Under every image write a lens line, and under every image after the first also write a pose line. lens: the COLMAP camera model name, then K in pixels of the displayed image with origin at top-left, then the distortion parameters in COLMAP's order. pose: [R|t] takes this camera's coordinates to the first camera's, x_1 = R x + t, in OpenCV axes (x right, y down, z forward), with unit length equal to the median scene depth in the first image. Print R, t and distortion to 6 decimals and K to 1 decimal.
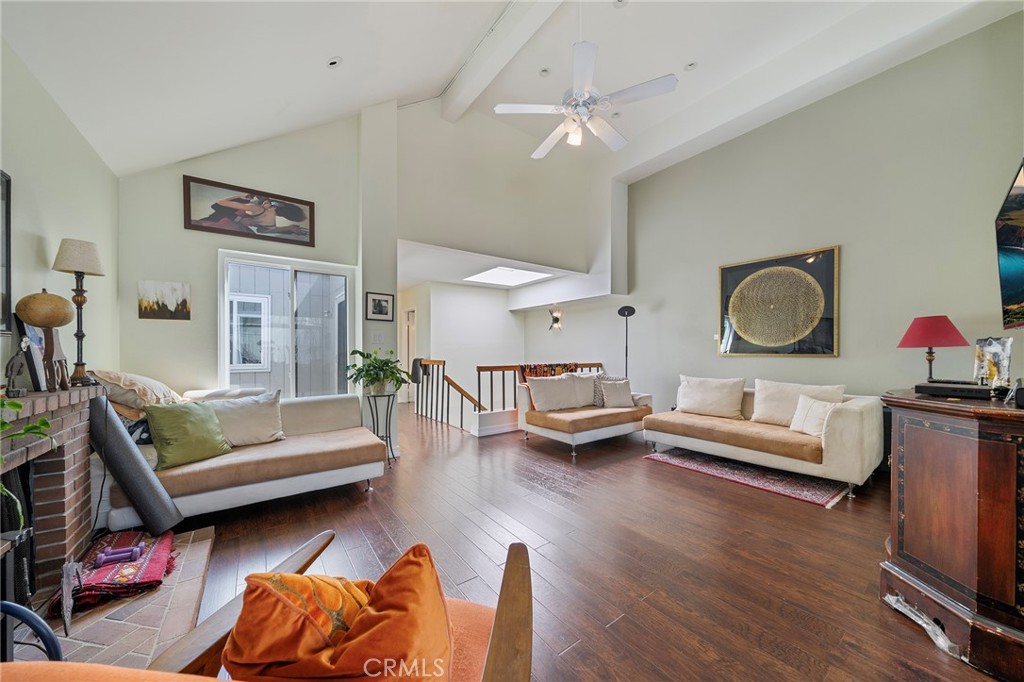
lens RADIAL K [[357.7, 0, 500.1], [0, 357.7, 354.5], [0, 0, 1]] dist [0.000905, -0.001125]
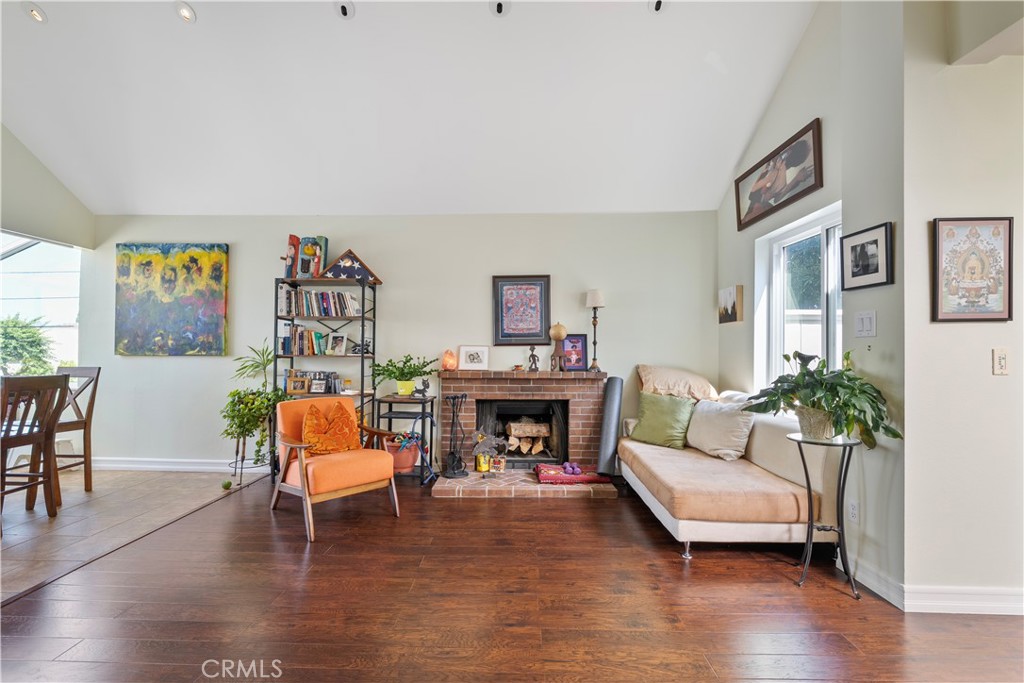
lens RADIAL K [[429.2, 0, 501.2], [0, 429.2, 346.8], [0, 0, 1]] dist [-0.001011, -0.000301]
pose [[-0.599791, -0.007690, -0.800119, 0.433288], [-0.008505, 0.999959, -0.003236, -0.013366], [0.800111, 0.004864, -0.599832, 1.044959]]
